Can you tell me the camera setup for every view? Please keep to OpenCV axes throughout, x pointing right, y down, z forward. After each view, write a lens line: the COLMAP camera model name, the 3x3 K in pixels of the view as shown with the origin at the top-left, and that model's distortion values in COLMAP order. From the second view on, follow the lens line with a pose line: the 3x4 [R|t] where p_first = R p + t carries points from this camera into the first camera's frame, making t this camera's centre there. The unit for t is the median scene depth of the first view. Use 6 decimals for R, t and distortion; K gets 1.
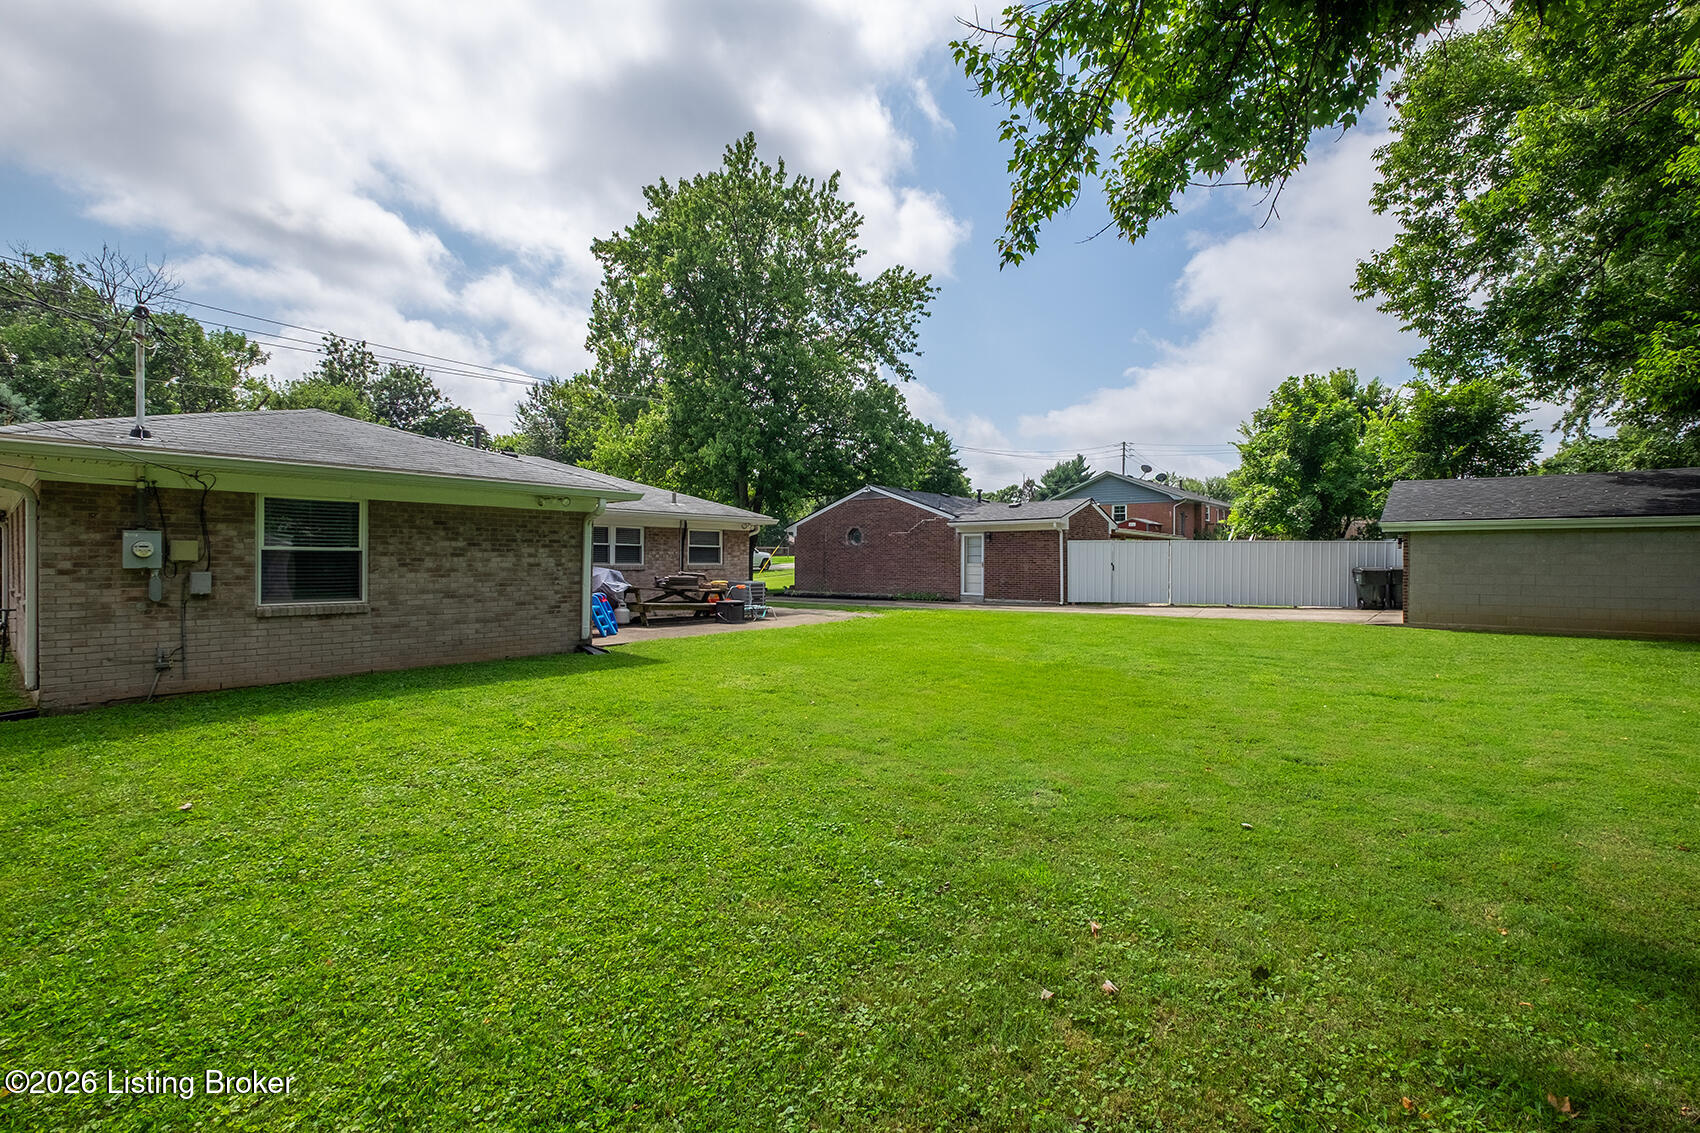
lens RADIAL K [[745.4, 0, 849.3], [0, 745.4, 563.0], [0, 0, 1]] dist [-0.003809, -0.001778]
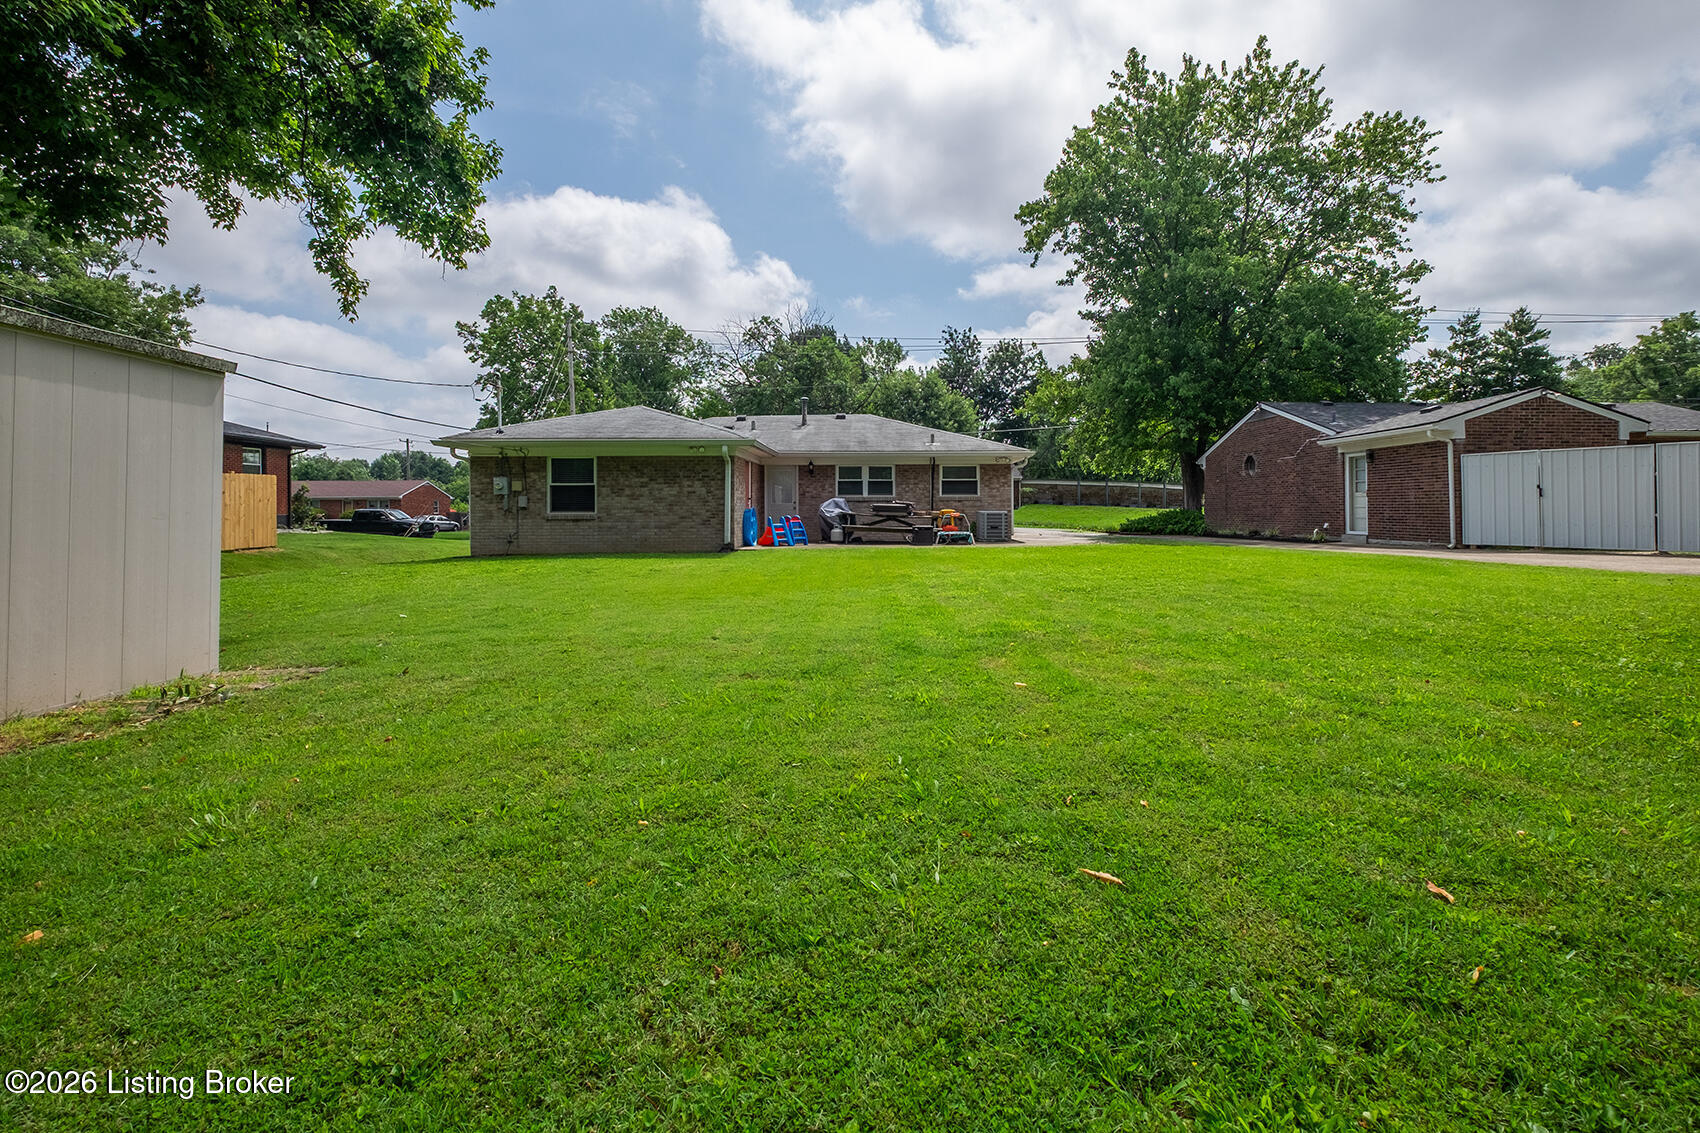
lens RADIAL K [[745.4, 0, 828.9], [0, 745.4, 506.6], [0, 0, 1]] dist [-0.003809, -0.001778]
pose [[0.640025, -0.009269, -0.768298, 0.537178], [0.003621, 0.999953, -0.009047, 0.026791], [0.768346, 0.003008, 0.640028, 0.140301]]
